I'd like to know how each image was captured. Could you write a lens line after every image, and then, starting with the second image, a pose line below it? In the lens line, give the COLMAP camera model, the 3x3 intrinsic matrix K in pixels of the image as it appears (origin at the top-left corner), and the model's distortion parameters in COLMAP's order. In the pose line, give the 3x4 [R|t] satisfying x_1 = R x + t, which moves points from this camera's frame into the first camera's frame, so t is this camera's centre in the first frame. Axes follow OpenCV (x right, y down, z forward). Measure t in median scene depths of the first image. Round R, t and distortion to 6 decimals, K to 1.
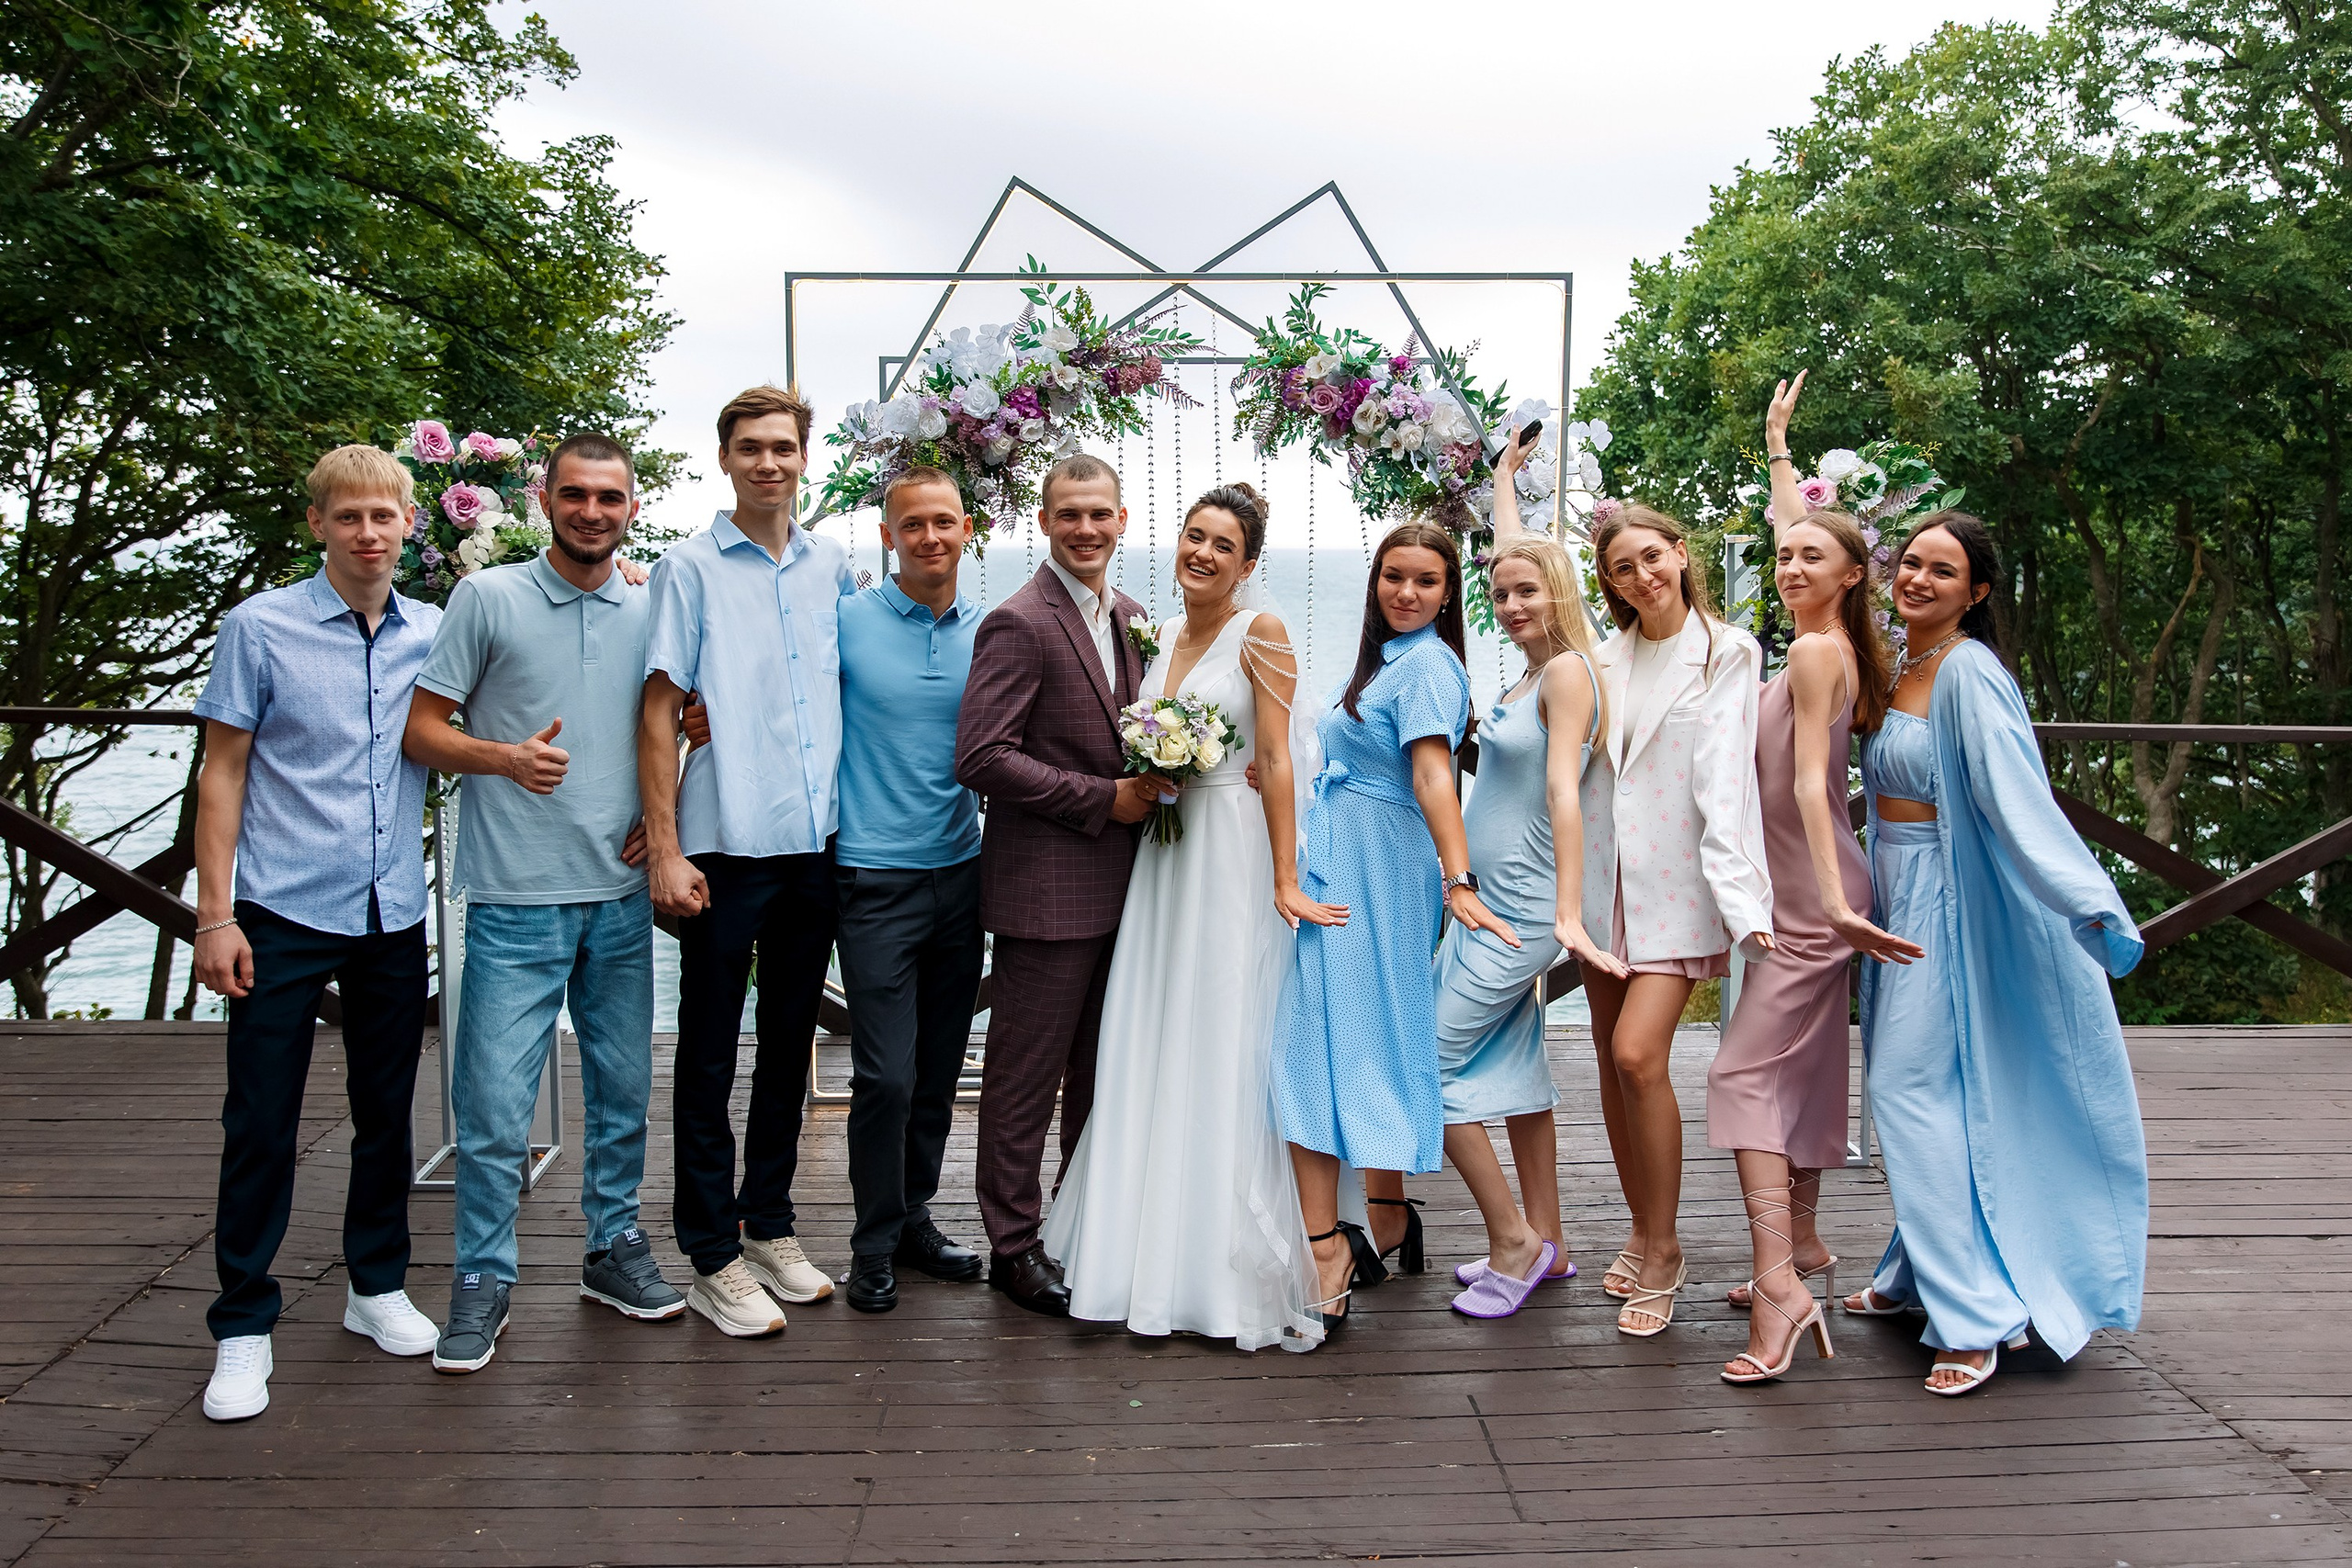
lens RADIAL K [[2021.2, 0, 1187.0], [0, 2021.2, 758.7], [0, 0, 1]] dist [-0.013740, -0.005872]
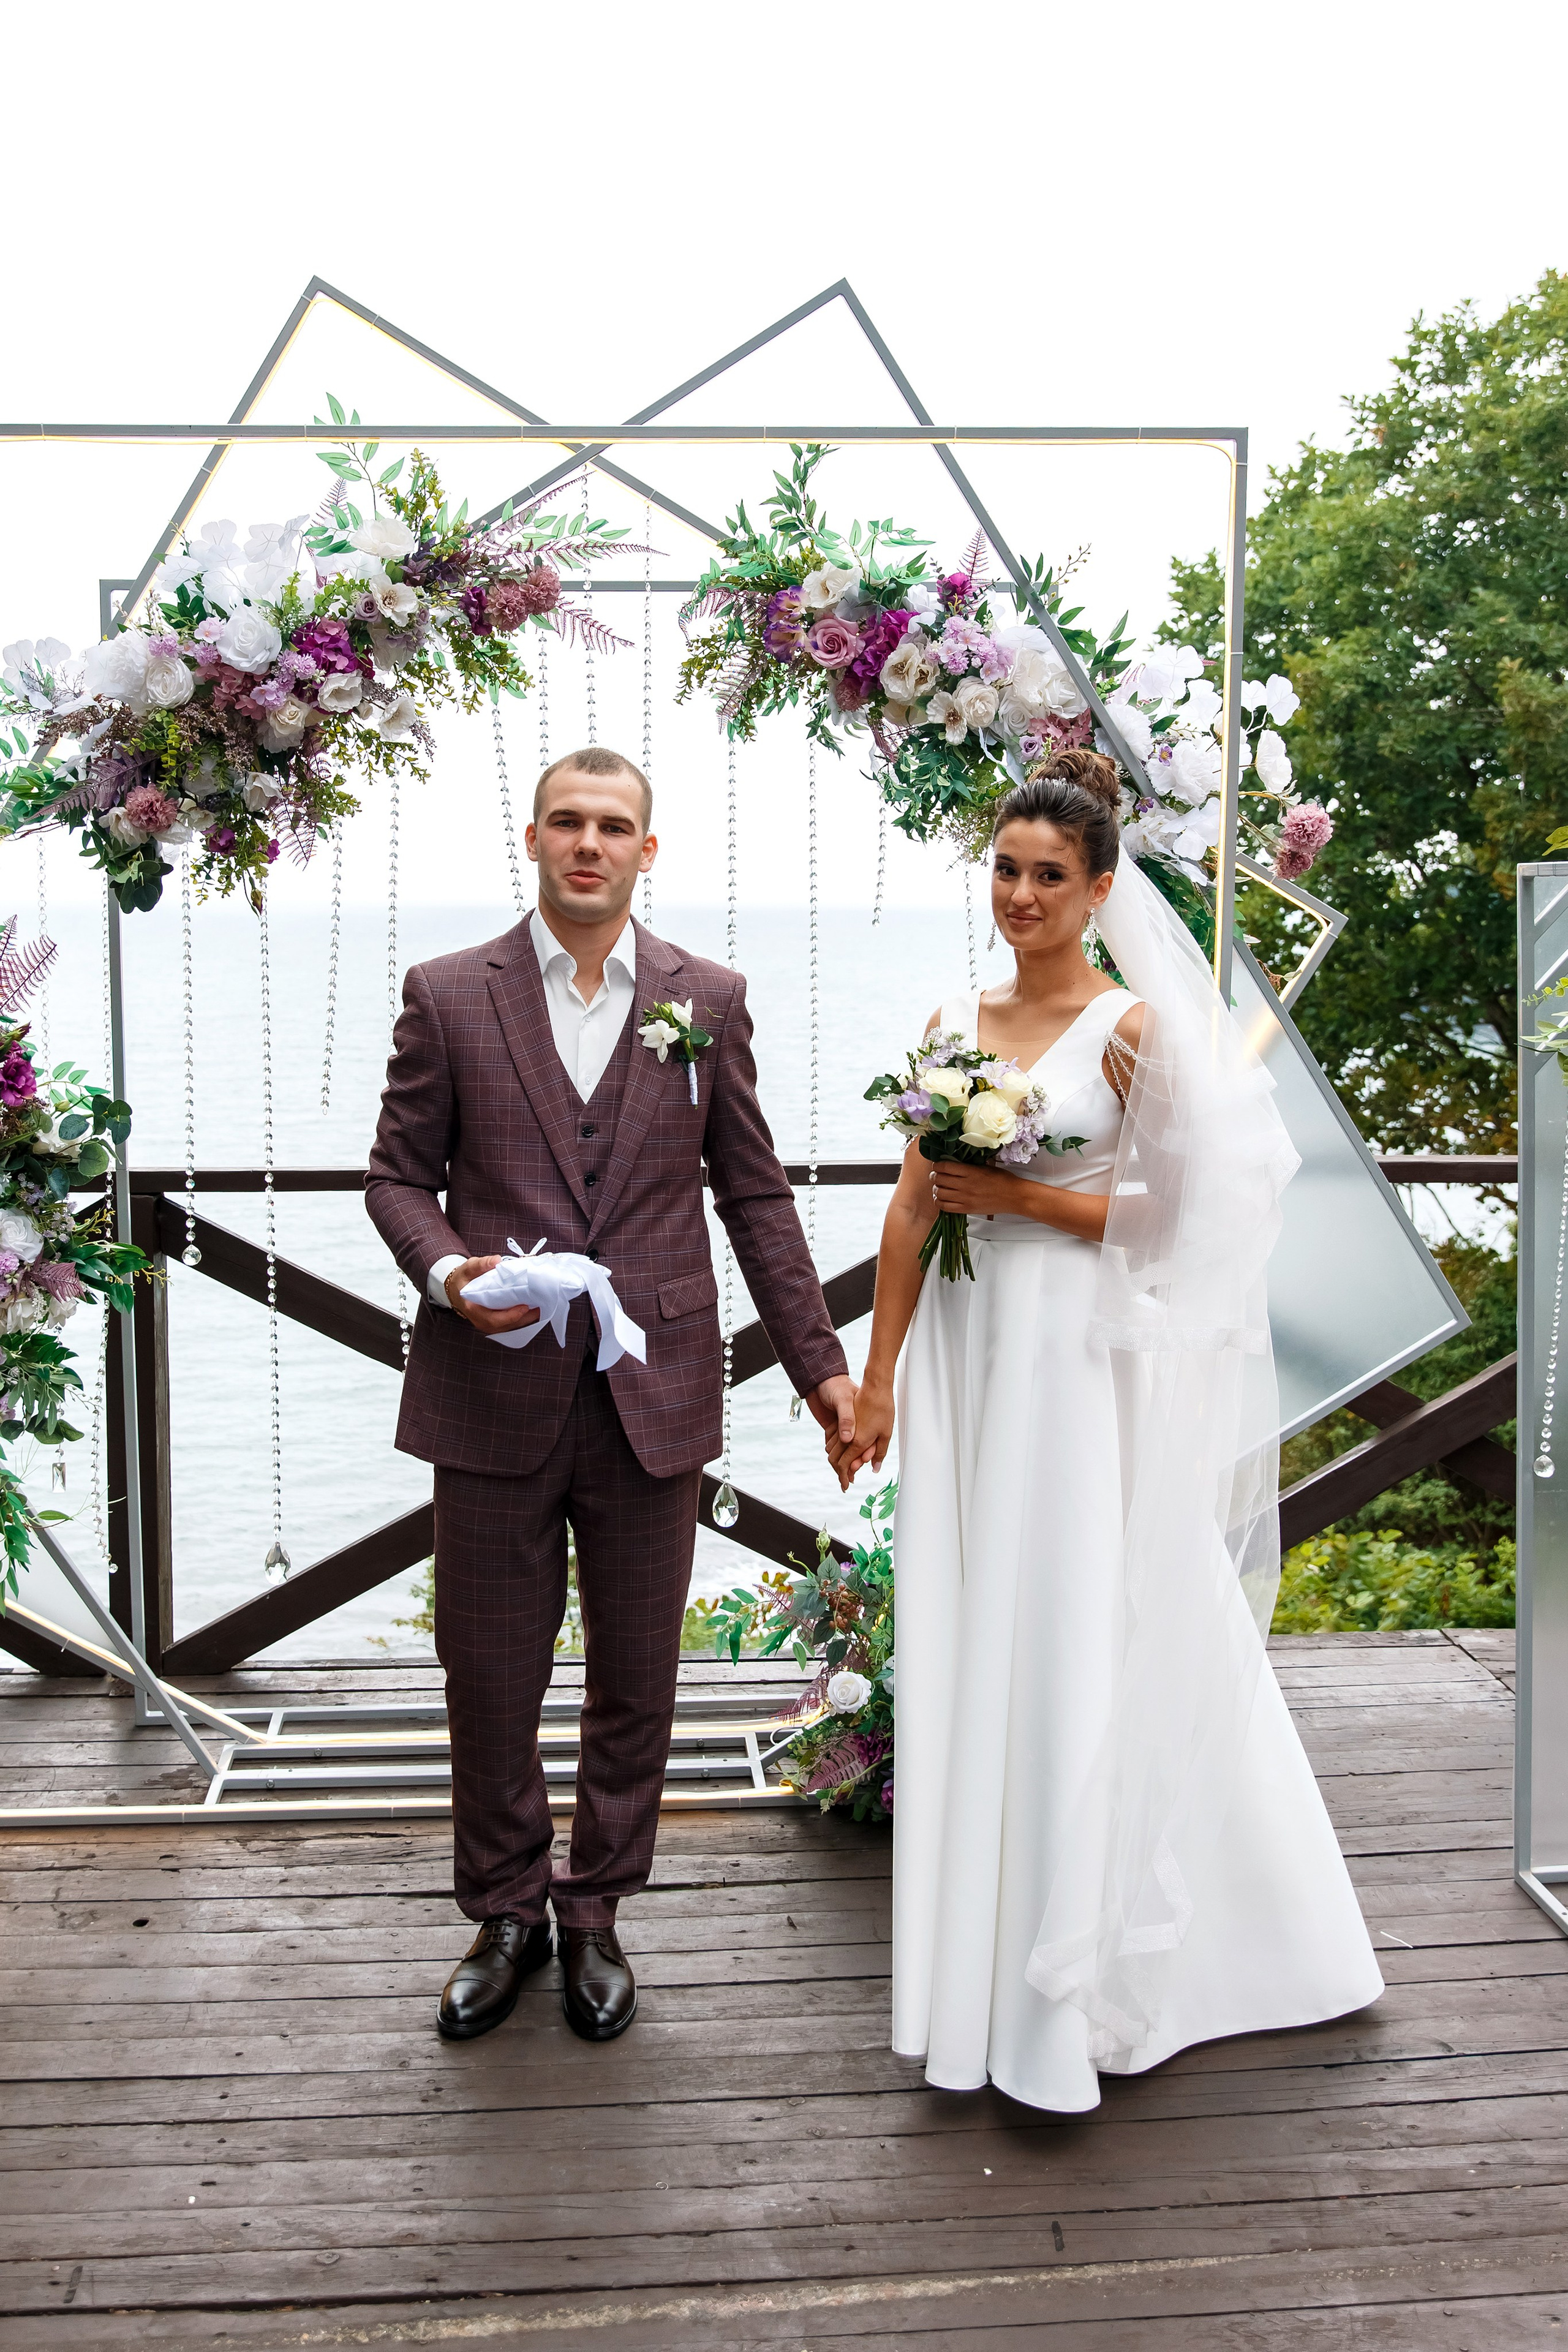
lens RADIAL K [[2253.0, 0, 695.8], [0, 2253.0, 1058.2], [0, 0, 1]] dist [-0.017107, 0.008520]
pose [[0.999754, -0.006174, 0.021288, 0.011686], [0.006944, 0.999317, -0.036298, -0.028747], [-0.021049, 0.036437, 0.999114, 0.319153]]
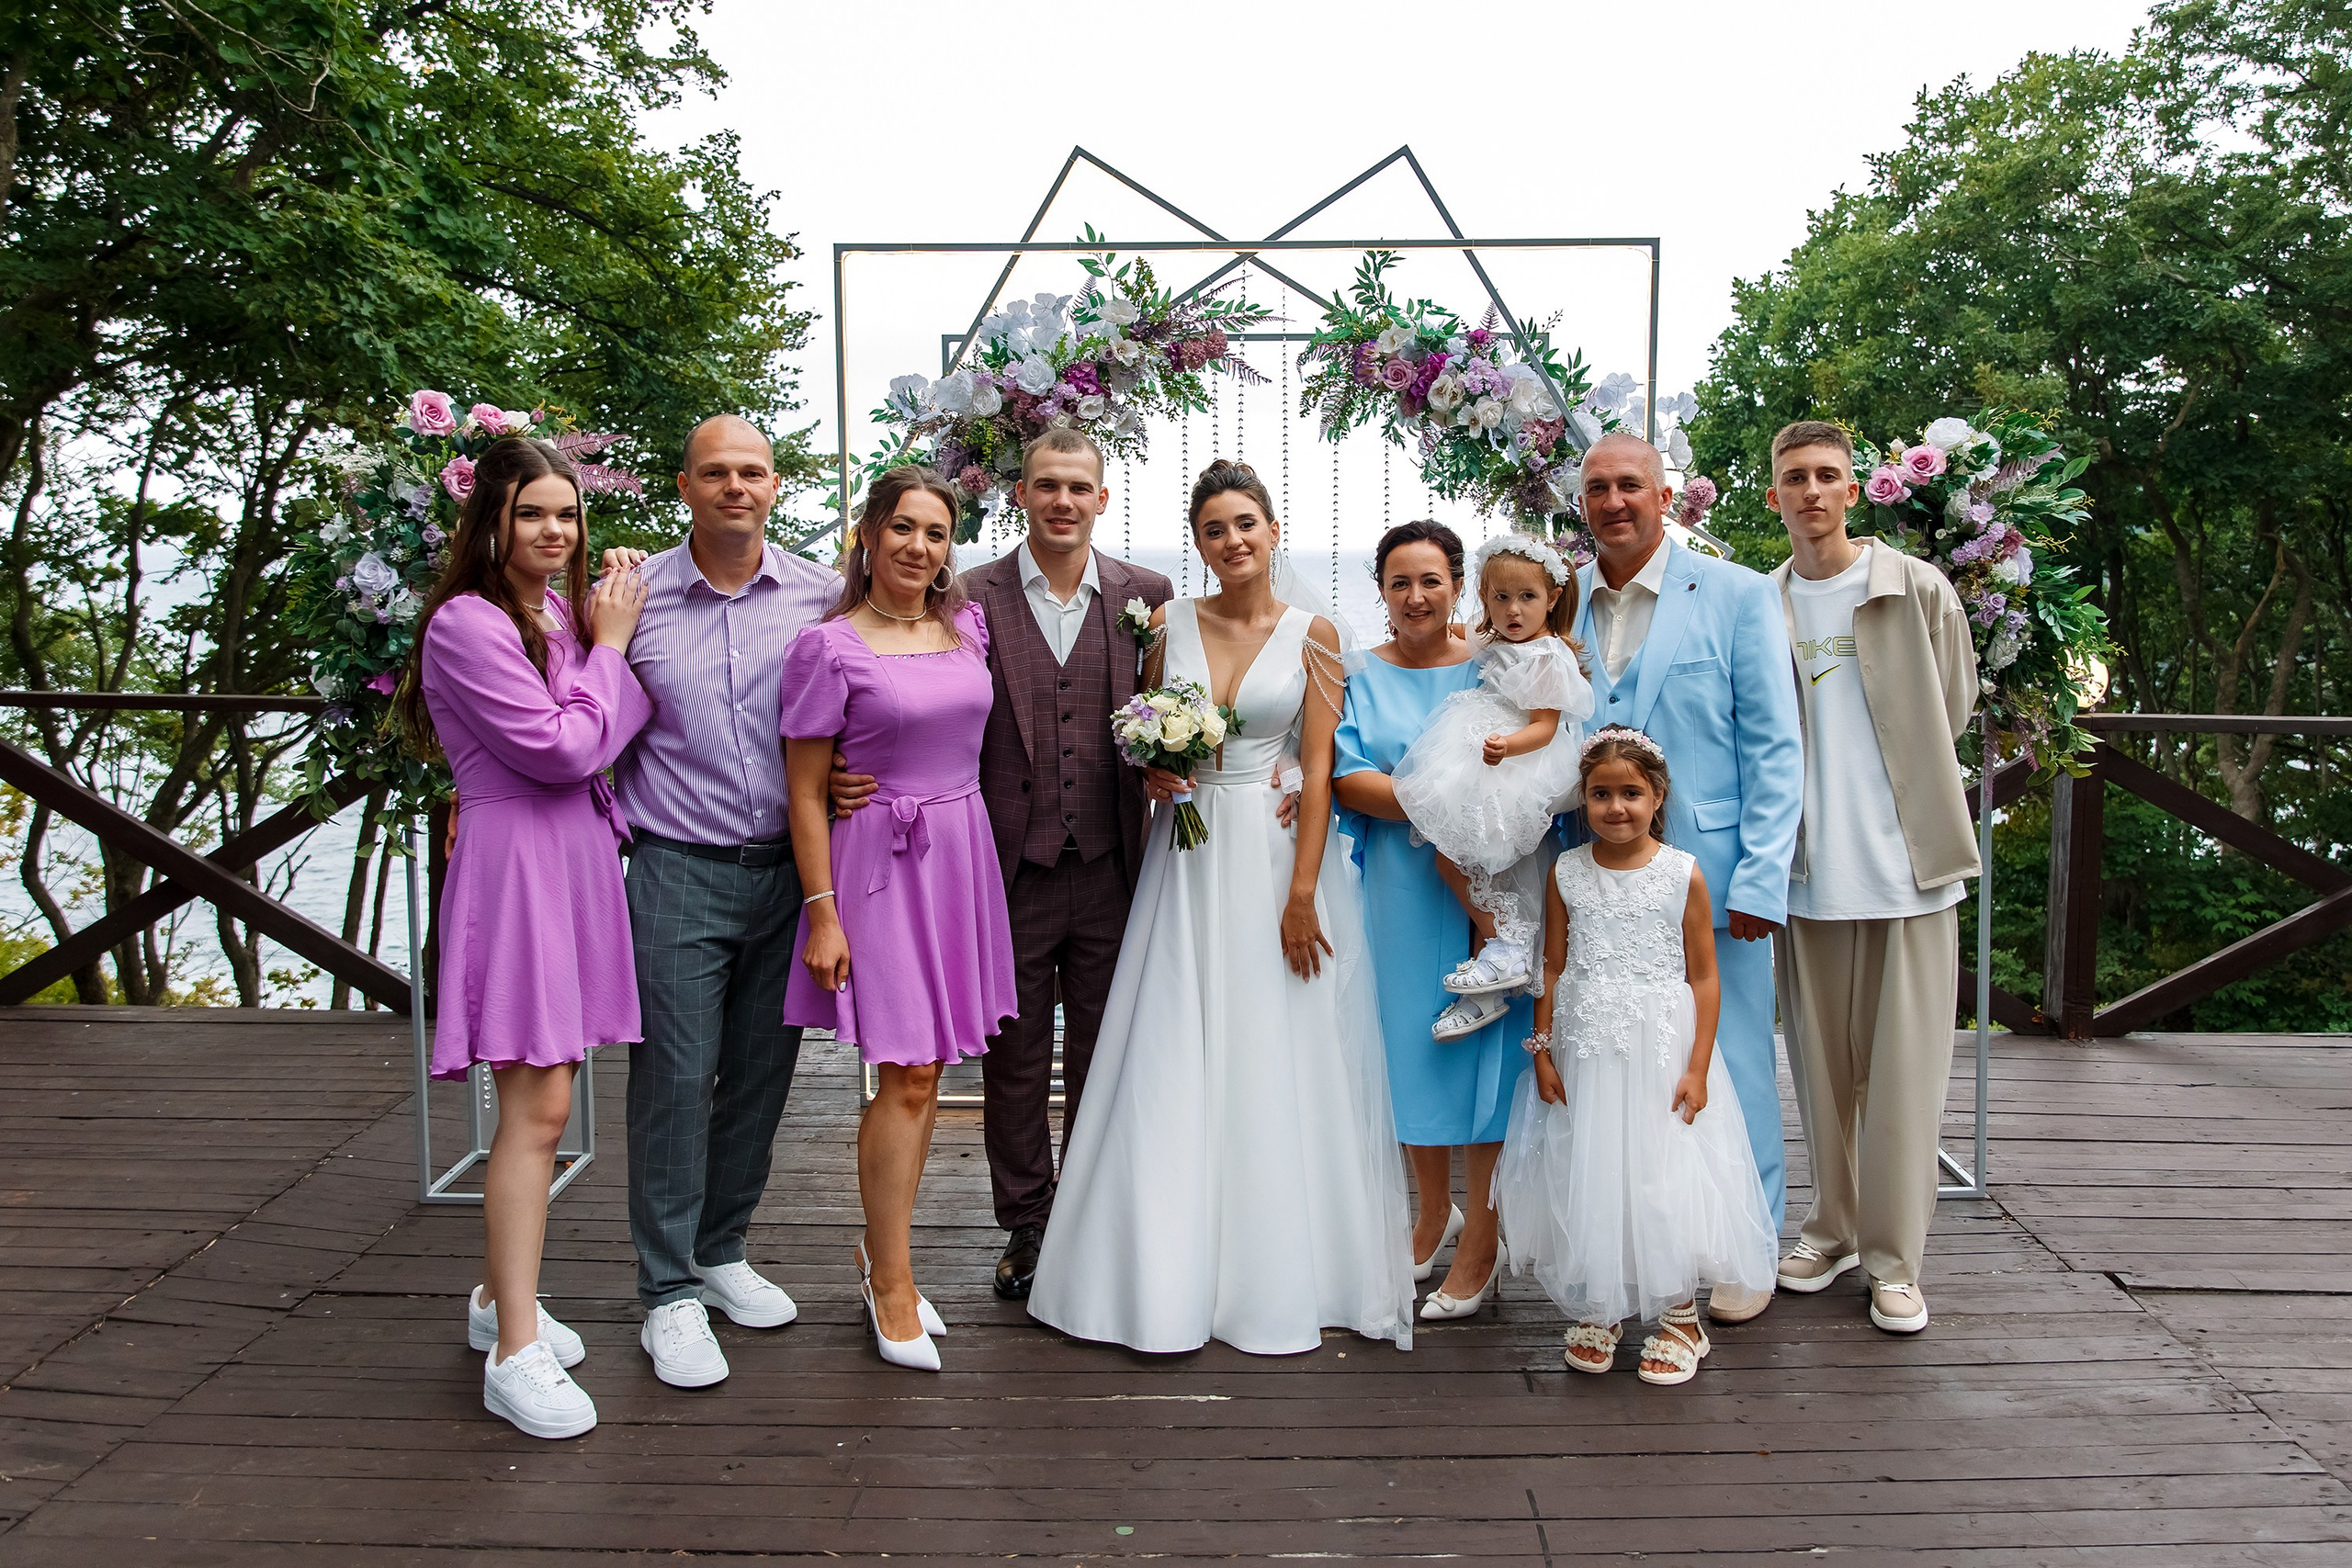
lens RADIAL K [[1794.6, 0, 1251.7], [0, 1794.6, 703.5], [0, 0, 1]] dist [0.001150, -0.012159]
pose [[0.998873, 0.002814, -0.047372, 0.037726], [-0.003734, 0.999806, -0.019336, -0.005438], [0.047308, 0.019491, 0.998690, 0.144666]]
